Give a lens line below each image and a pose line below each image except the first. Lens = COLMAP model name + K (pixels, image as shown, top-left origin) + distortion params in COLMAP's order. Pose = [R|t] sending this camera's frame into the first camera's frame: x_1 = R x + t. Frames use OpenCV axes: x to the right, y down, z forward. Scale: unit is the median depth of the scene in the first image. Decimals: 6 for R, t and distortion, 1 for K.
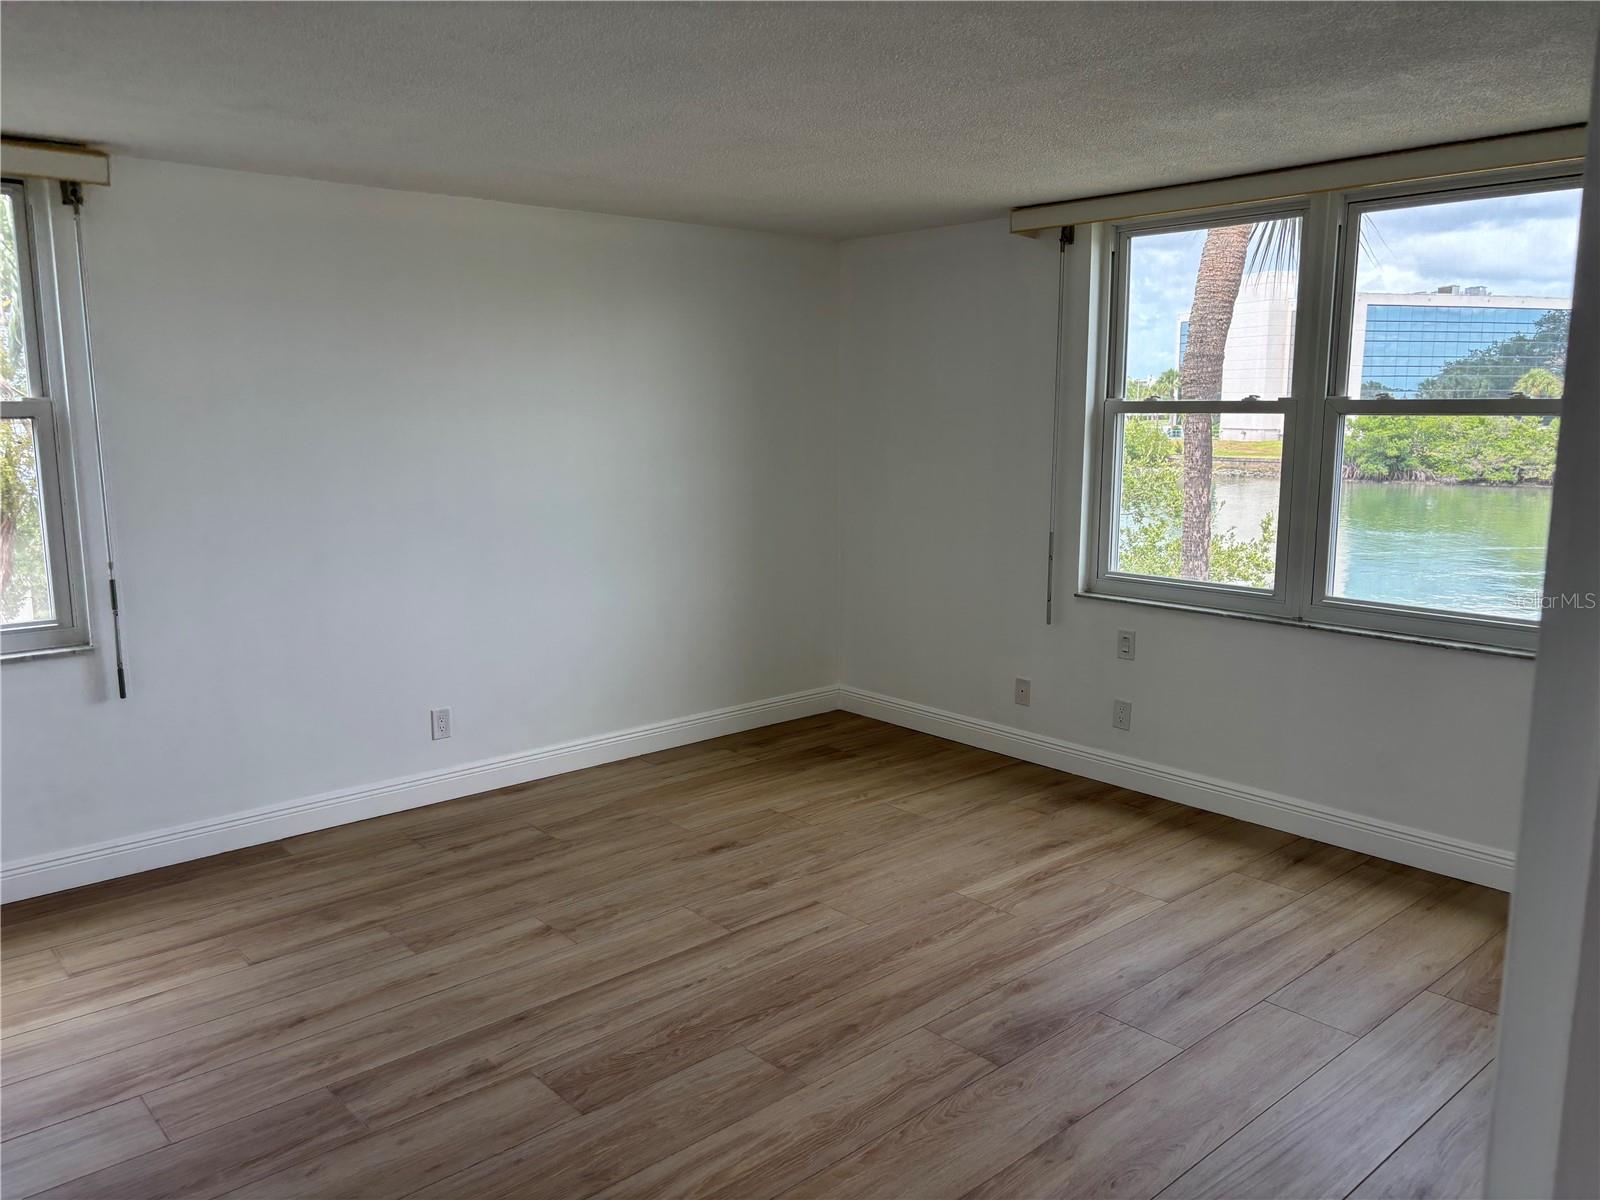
lens RADIAL K [[1231.3, 0, 800.0], [0, 1231.3, 600.0], [0, 0, 1]] dist [0.012802, -0.006785]
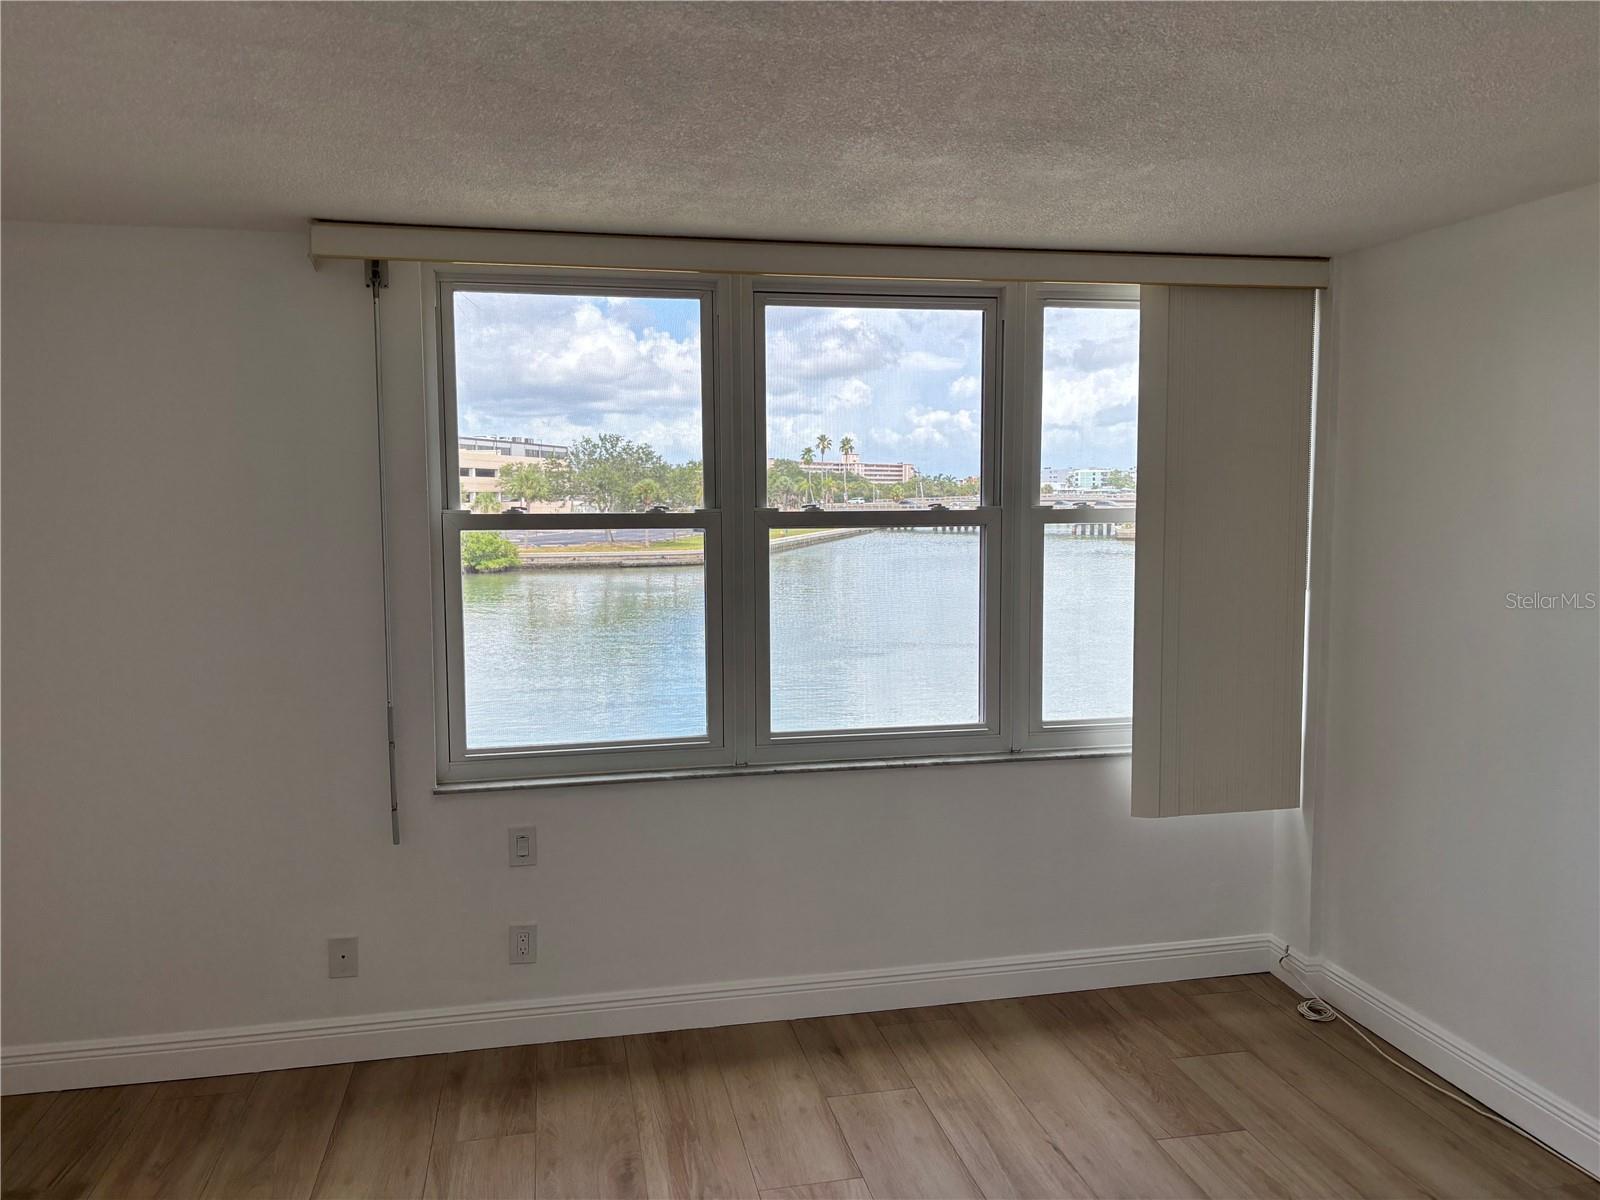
lens RADIAL K [[1233.9, 0, 800.1], [0, 1233.9, 576.3], [0, 0, 1]] dist [0.039658, -0.004797]
pose [[0.481187, -0.062030, 0.874420, -0.308365], [0.138637, 0.990325, -0.006039, -0.101438], [-0.865586, 0.124133, 0.485131, 0.527802]]
